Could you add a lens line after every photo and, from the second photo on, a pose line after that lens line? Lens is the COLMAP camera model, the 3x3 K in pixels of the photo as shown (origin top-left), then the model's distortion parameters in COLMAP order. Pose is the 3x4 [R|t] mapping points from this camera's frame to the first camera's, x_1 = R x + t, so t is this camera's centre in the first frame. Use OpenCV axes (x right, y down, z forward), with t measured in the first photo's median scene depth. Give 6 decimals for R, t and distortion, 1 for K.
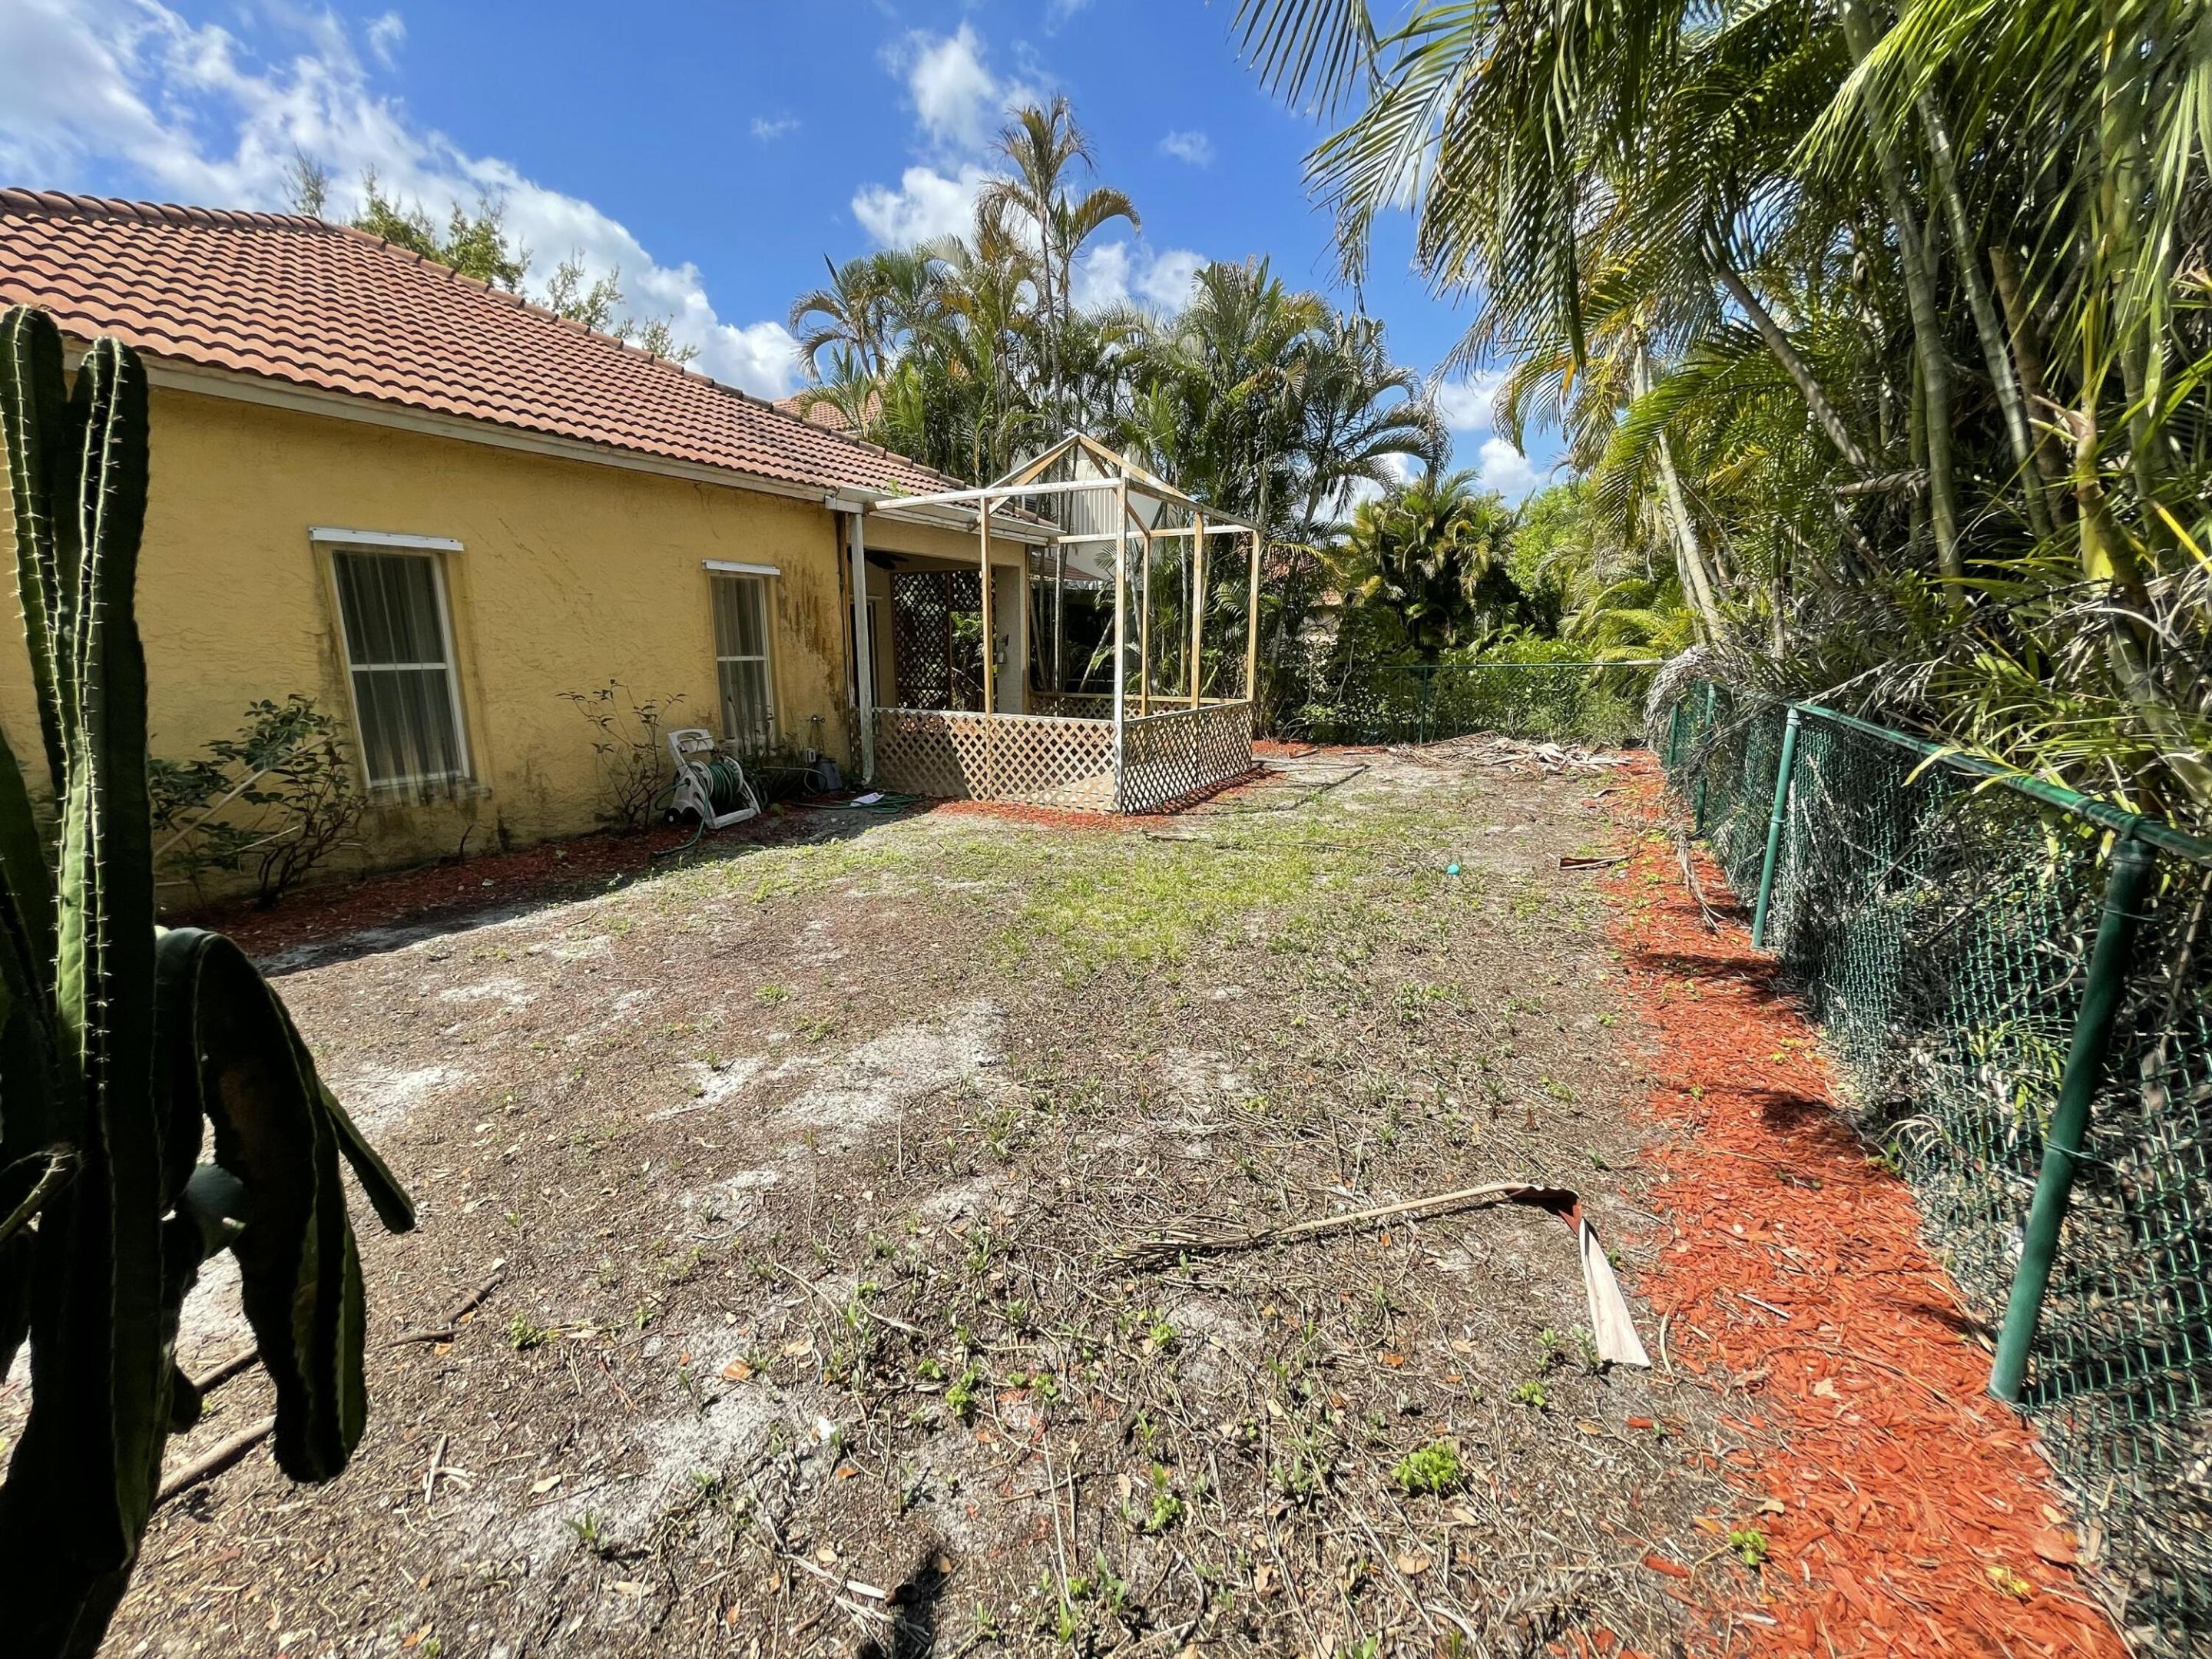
lens RADIAL K [[897.5, 0, 1100.2], [0, 897.5, 835.9], [0, 0, 1]] dist [-0.000873, 0.000110]
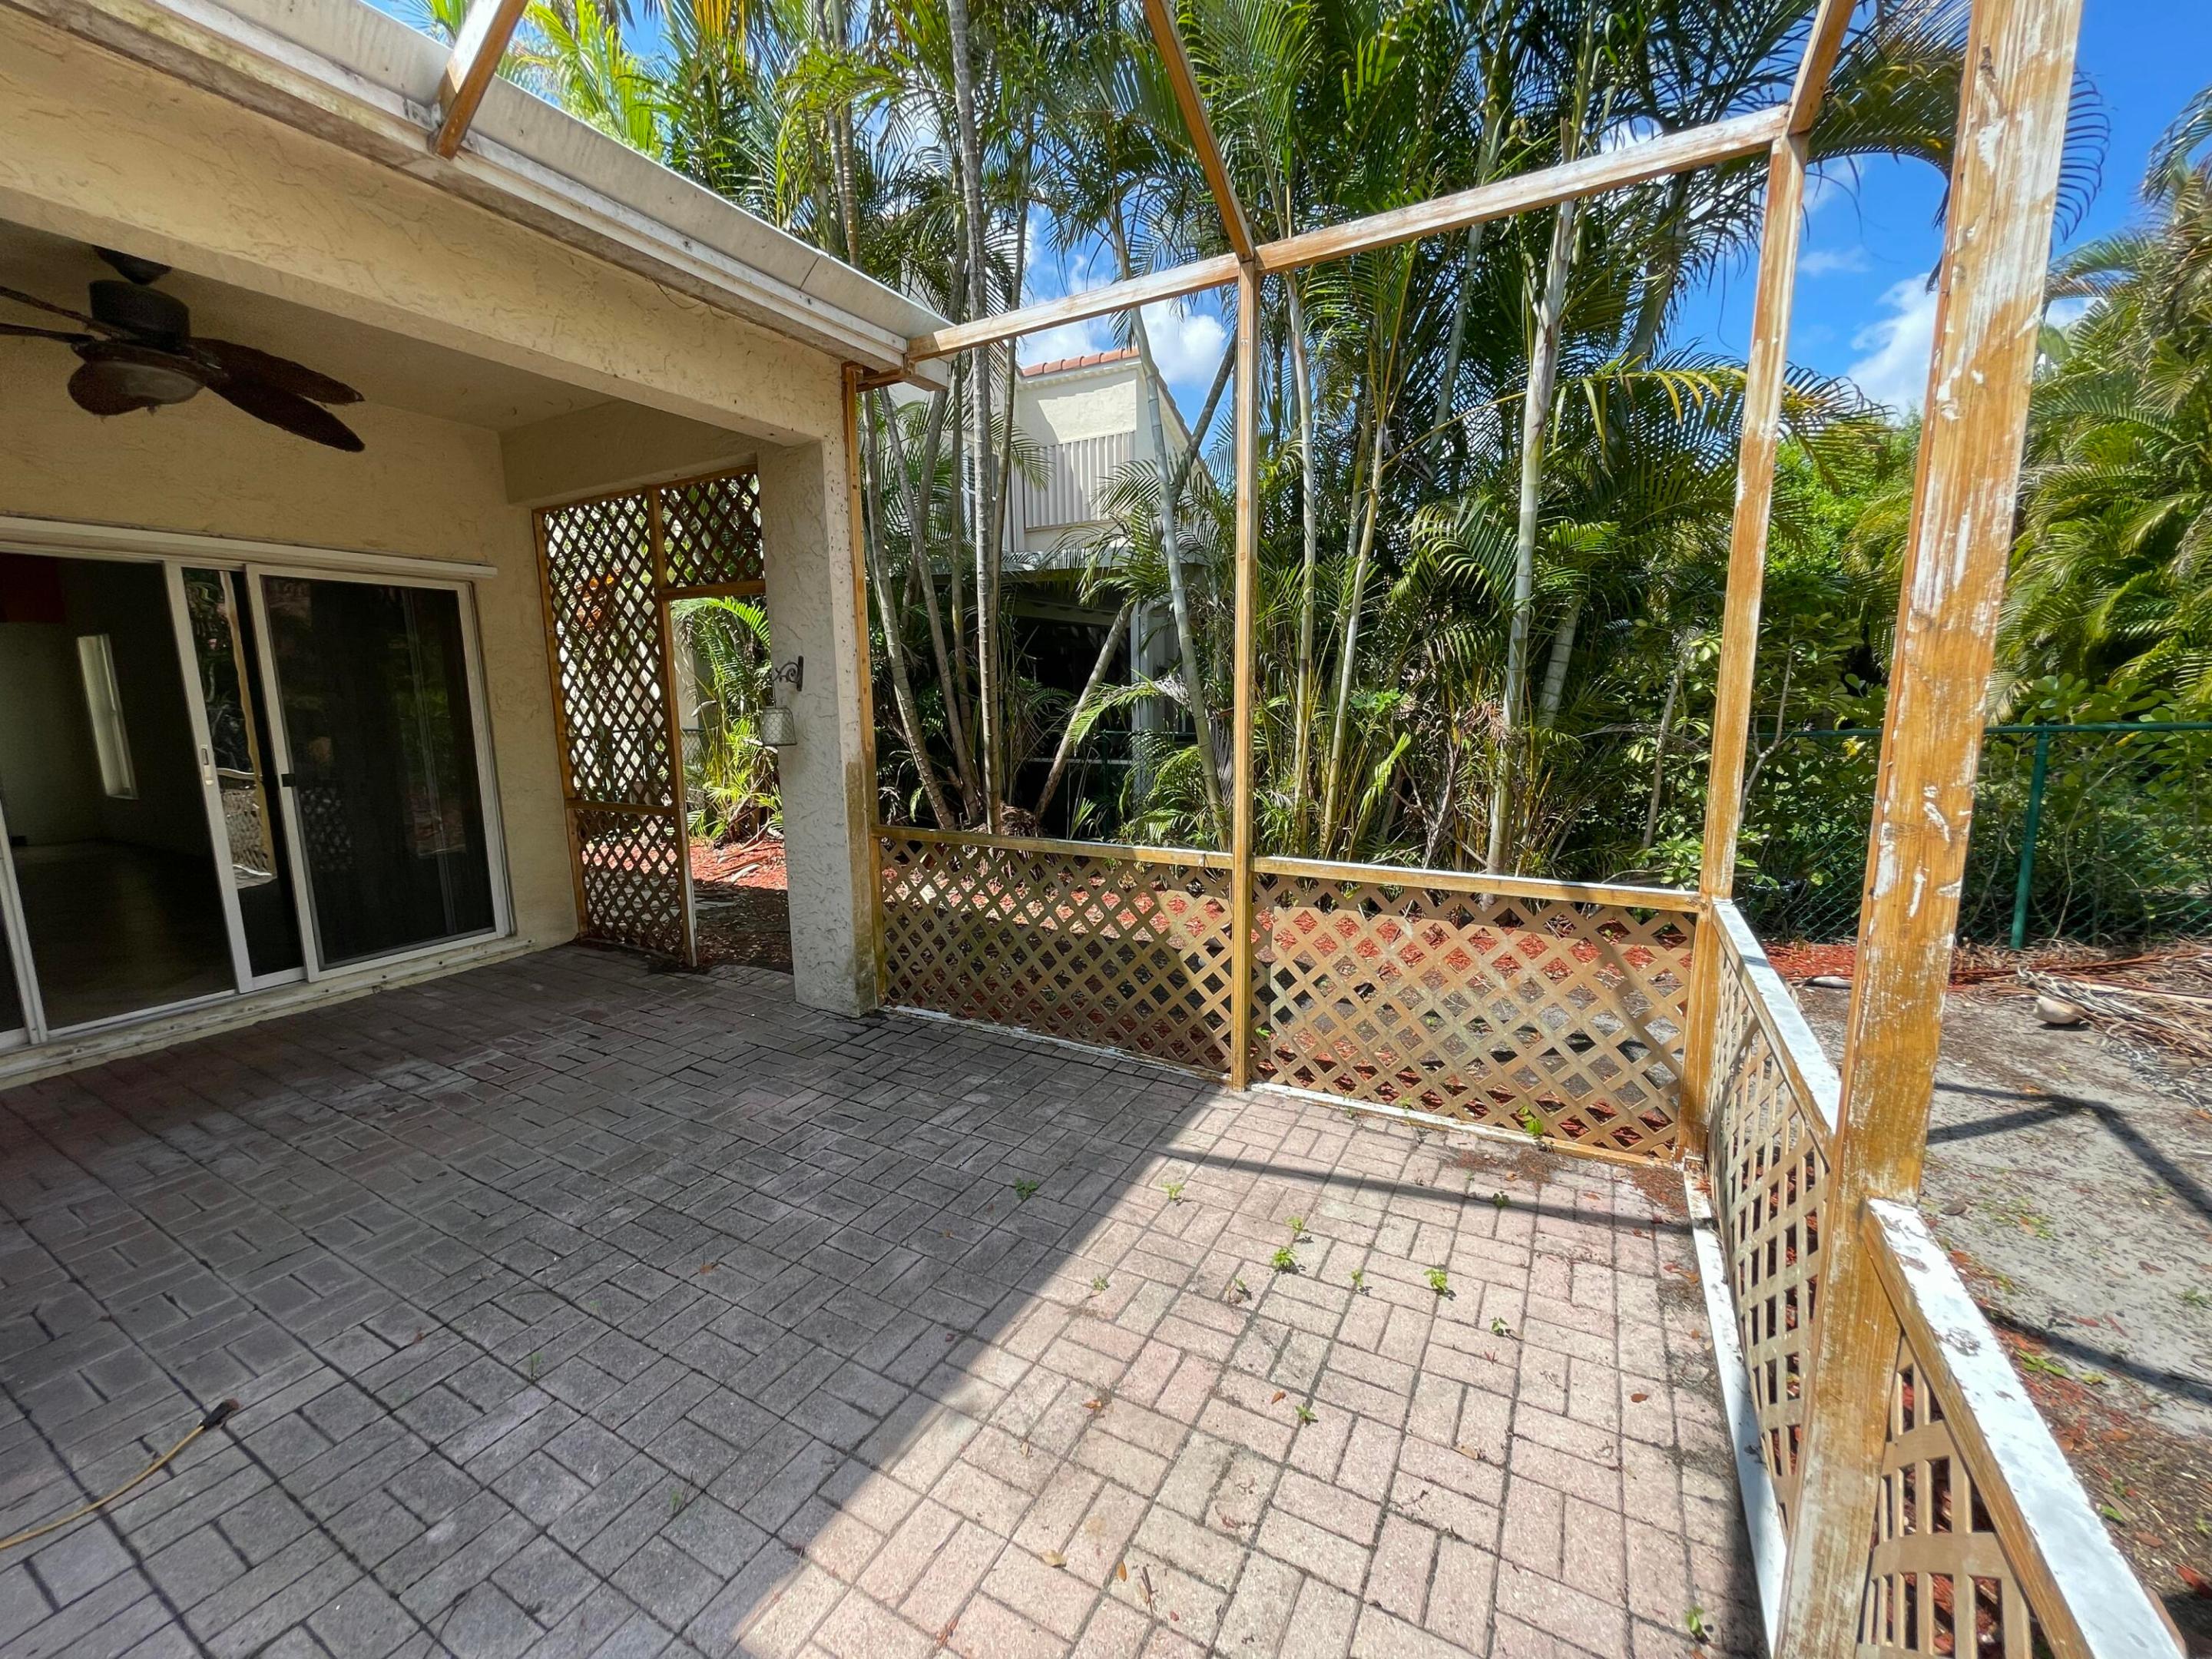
lens RADIAL K [[897.5, 0, 1106.3], [0, 897.5, 827.6], [0, 0, 1]] dist [-0.000873, 0.000110]
pose [[0.999628, -0.026855, 0.004764, 0.003327], [0.027078, 0.998088, -0.055563, -0.128829], [-0.003263, 0.055671, 0.998444, 0.618470]]
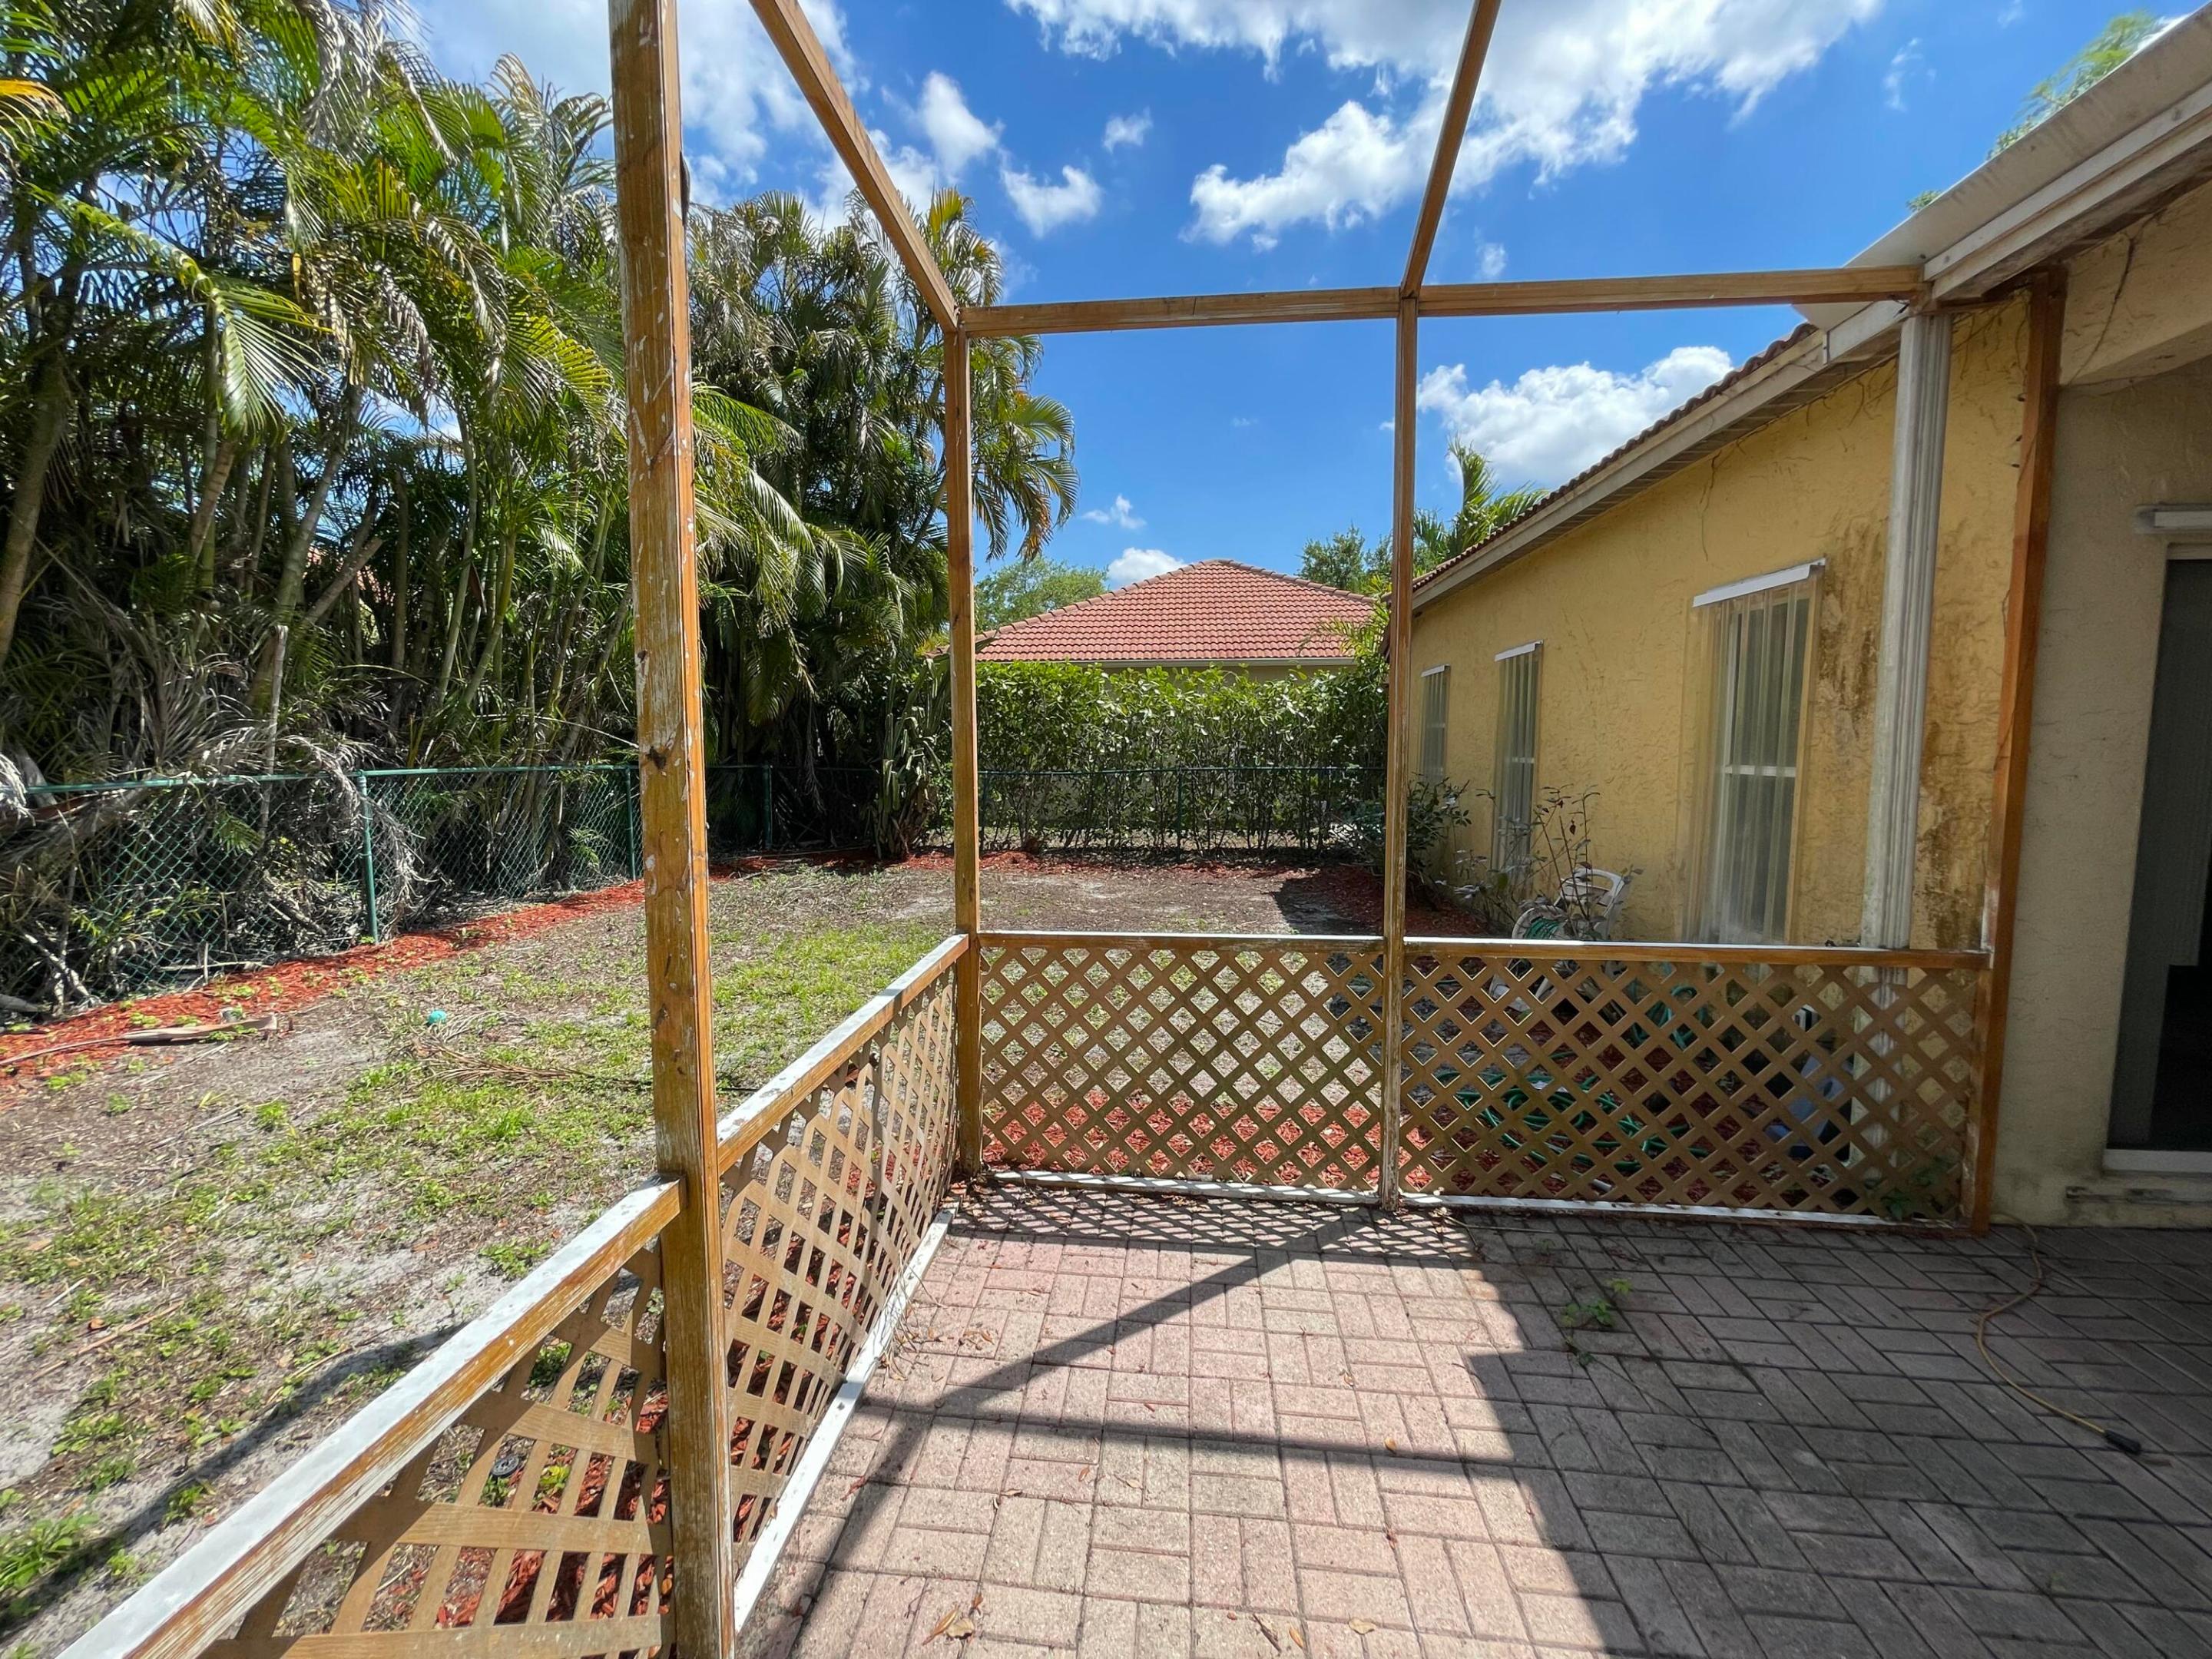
lens RADIAL K [[897.5, 0, 1096.4], [0, 897.5, 828.1], [0, 0, 1]] dist [-0.000873, 0.000110]
pose [[-0.915379, 0.029550, -0.401507, 0.074684], [-0.092538, 0.955156, 0.281272, -0.169726], [0.391813, 0.294625, -0.871595, 0.805258]]
